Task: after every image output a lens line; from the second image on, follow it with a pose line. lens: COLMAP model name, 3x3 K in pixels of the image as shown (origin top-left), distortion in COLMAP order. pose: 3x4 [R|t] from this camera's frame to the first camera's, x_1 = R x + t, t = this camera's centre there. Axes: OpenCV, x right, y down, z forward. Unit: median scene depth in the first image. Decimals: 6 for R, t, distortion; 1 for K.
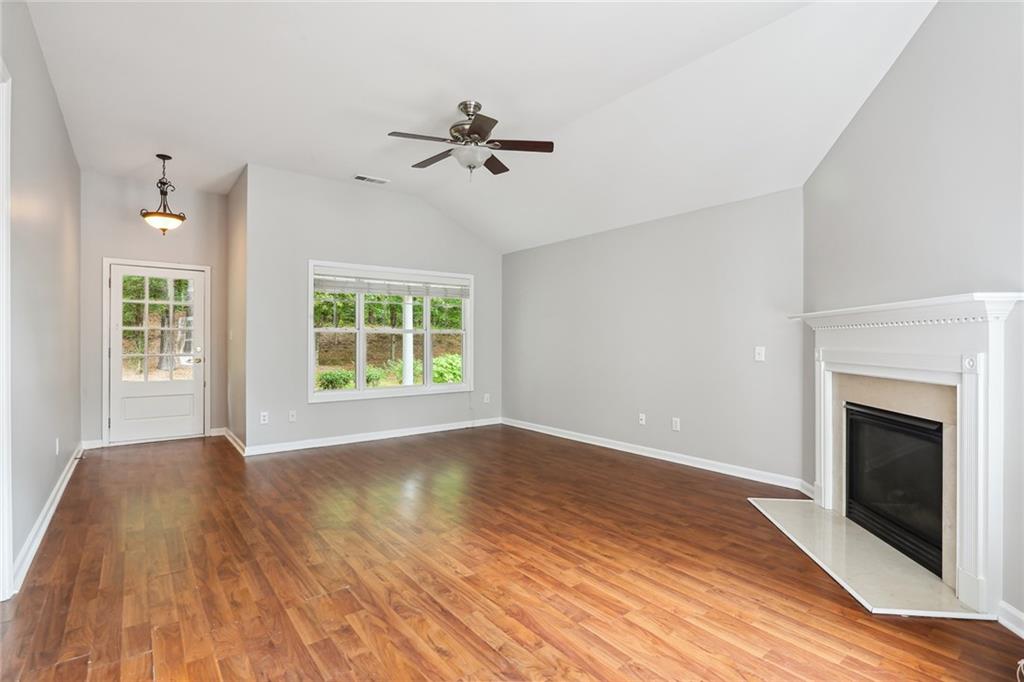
lens RADIAL K [[494.3, 0, 514.3], [0, 494.3, 340.8], [0, 0, 1]] dist [0.005411, 0.001892]
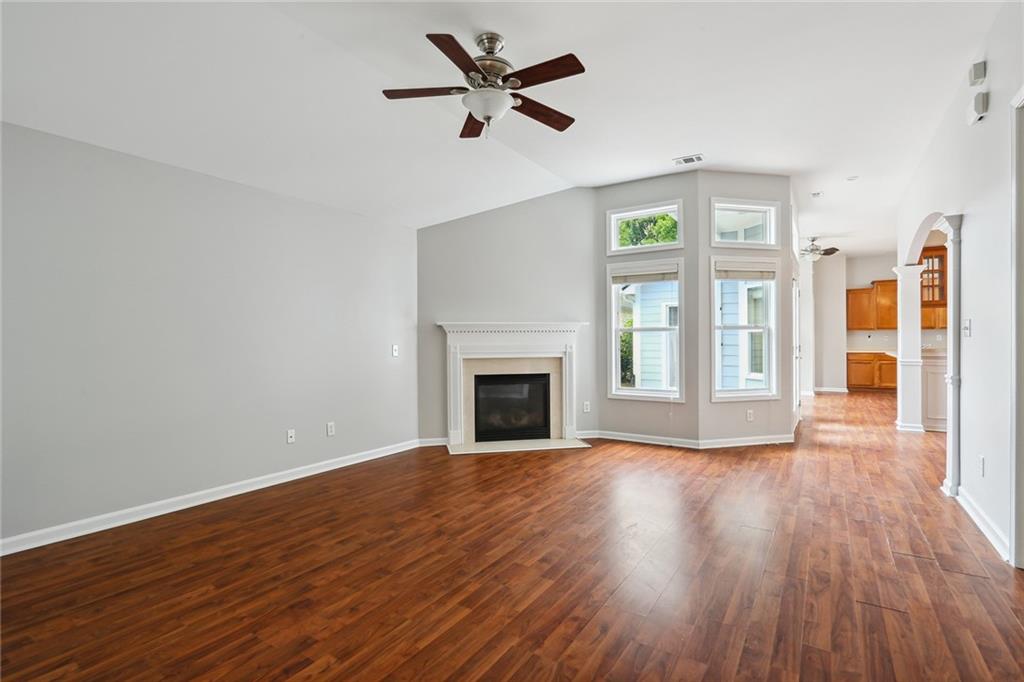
lens RADIAL K [[494.3, 0, 512.6], [0, 494.3, 341.5], [0, 0, 1]] dist [0.005411, 0.001892]
pose [[-0.339514, 0.002586, 0.940598, -1.033634], [0.003851, 0.999992, -0.001360, 0.008127], [-0.940593, 0.003161, -0.339521, 1.521807]]
